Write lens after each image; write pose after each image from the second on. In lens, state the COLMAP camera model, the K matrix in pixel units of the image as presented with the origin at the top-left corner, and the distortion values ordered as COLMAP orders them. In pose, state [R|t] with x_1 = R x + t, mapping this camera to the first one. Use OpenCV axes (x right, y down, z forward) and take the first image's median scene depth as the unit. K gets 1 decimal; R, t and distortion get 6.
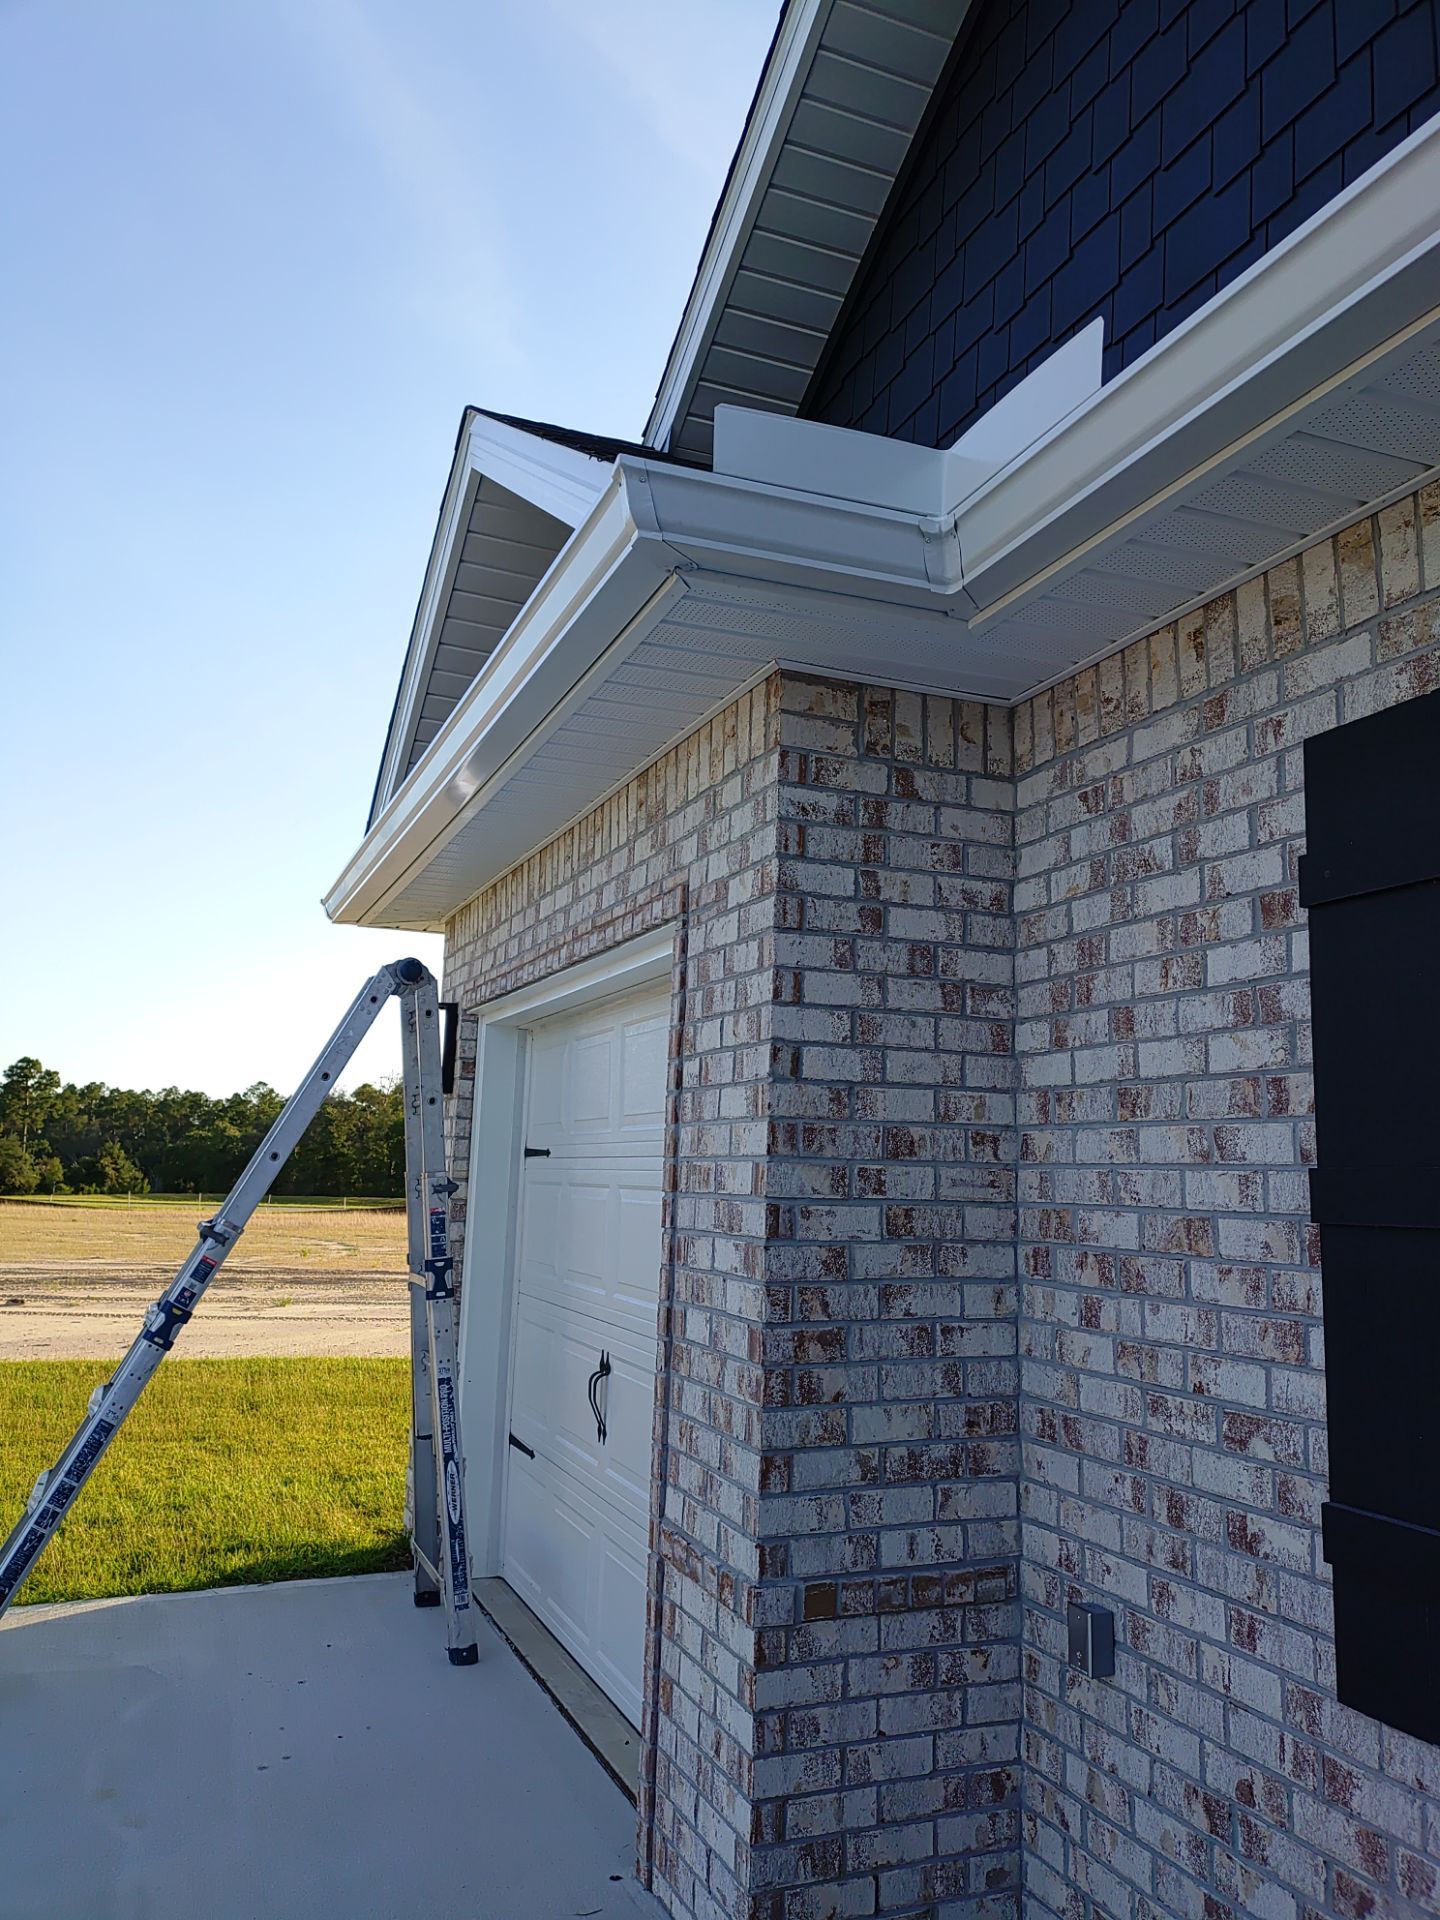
lens RADIAL K [[1427.6, 0, 717.0], [0, 1427.6, 941.9], [0, 0, 1]] dist [0.077210, -0.129395]
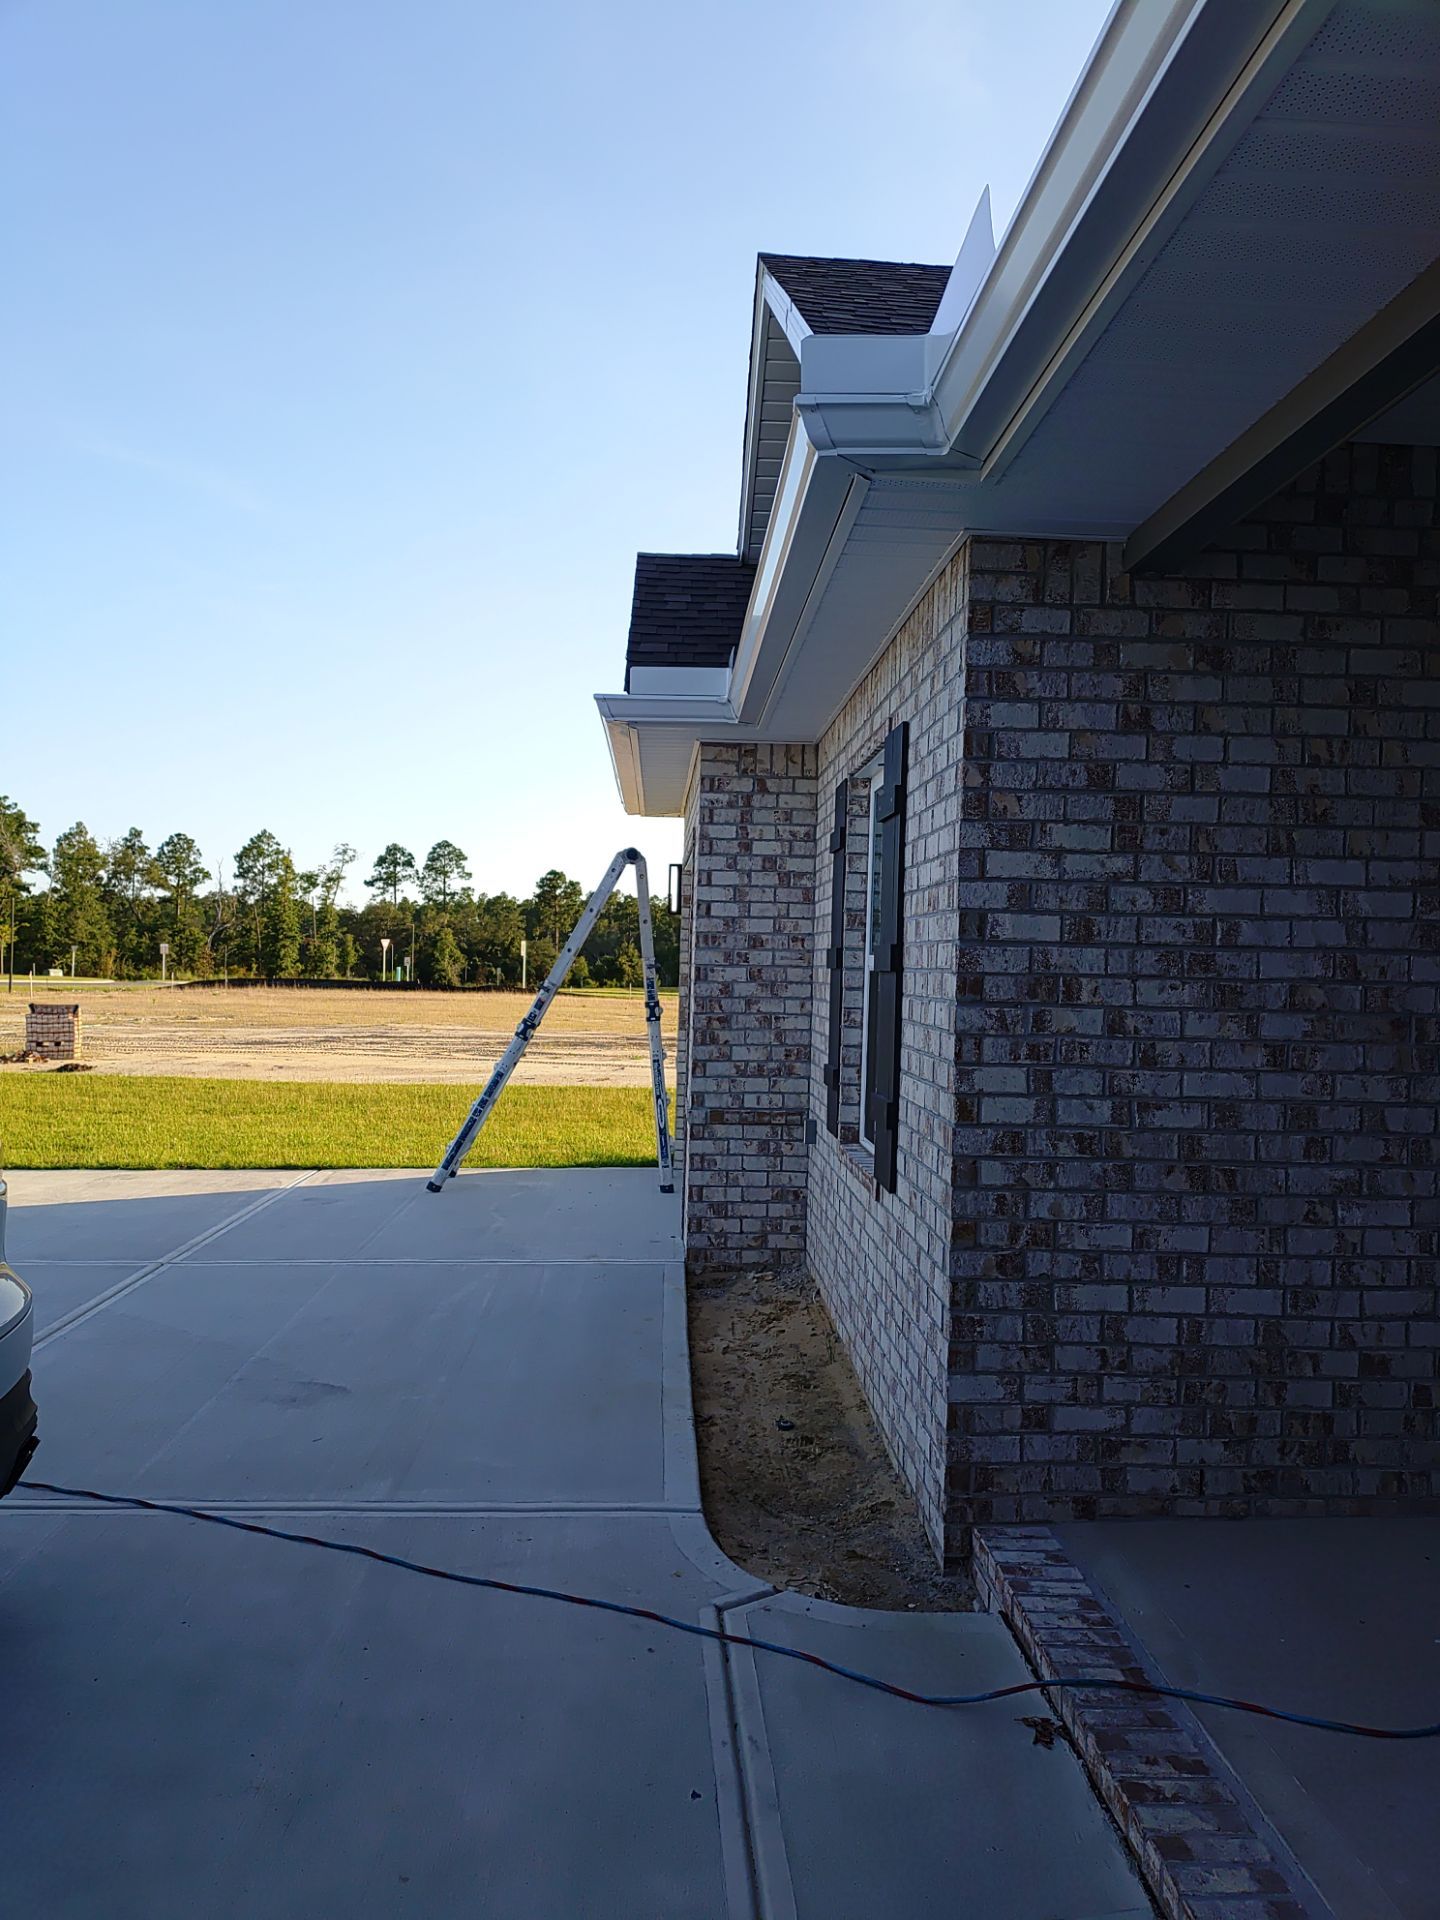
lens RADIAL K [[1387.3, 0, 701.8], [0, 1387.3, 959.9], [0, 0, 1]] dist [0.121649, -0.237280]
pose [[0.942758, -0.006631, -0.333412, 0.814087], [0.057322, 0.988144, 0.142430, -0.164374], [0.328514, -0.153389, 0.931960, -1.192402]]
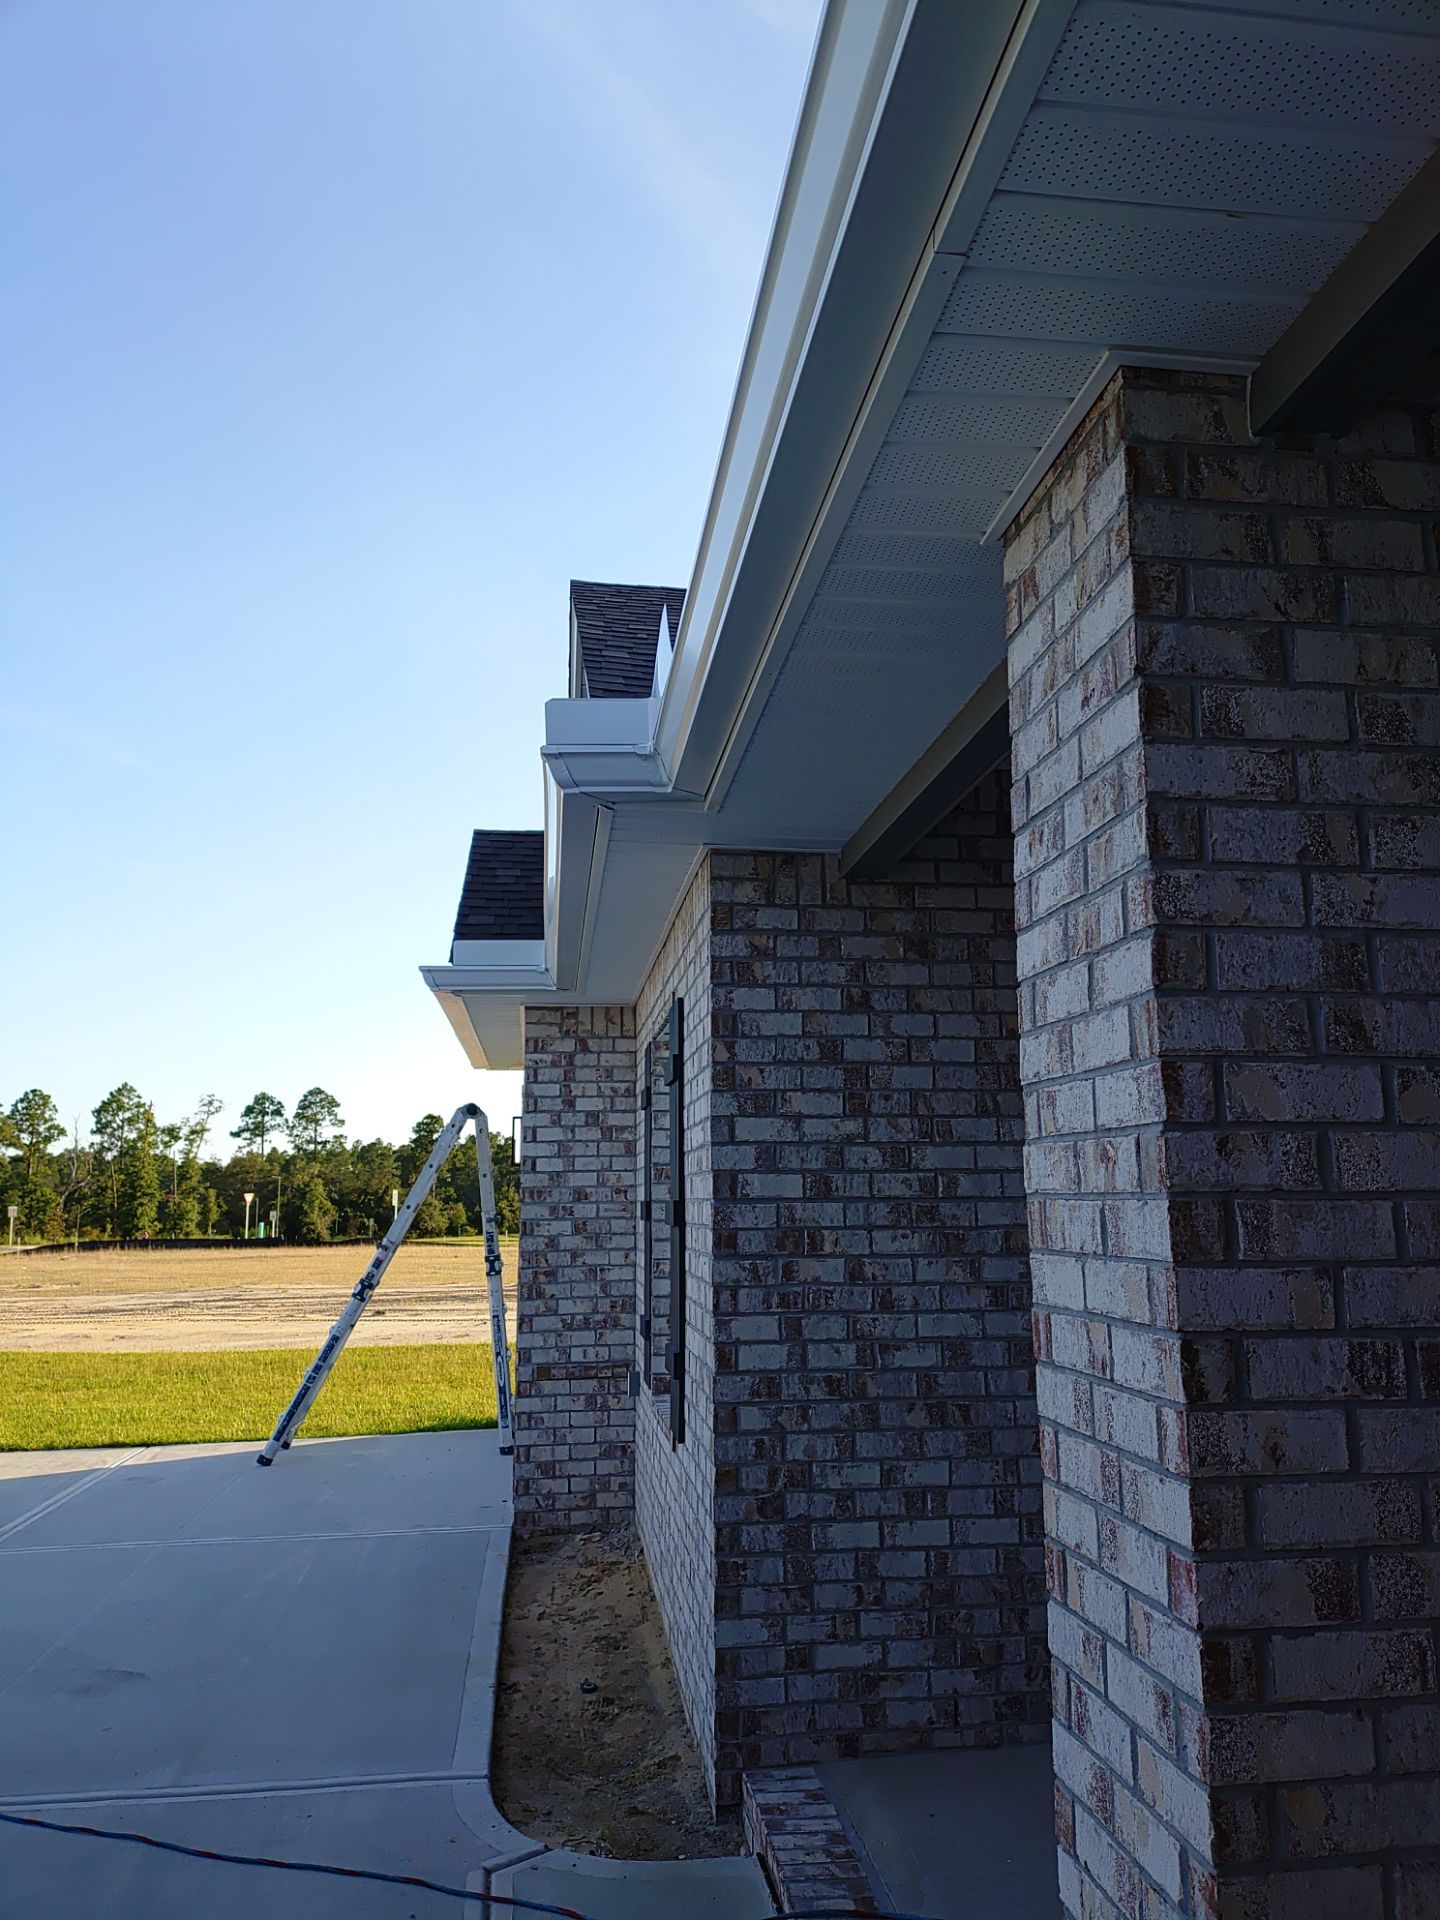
lens RADIAL K [[1387.3, 0, 701.8], [0, 1387.3, 959.9], [0, 0, 1]] dist [0.121649, -0.237280]
pose [[0.966450, -0.079946, -0.244097, 0.953935], [0.077032, 0.996797, -0.021476, -0.197873], [0.245032, 0.001953, 0.969513, -1.293561]]
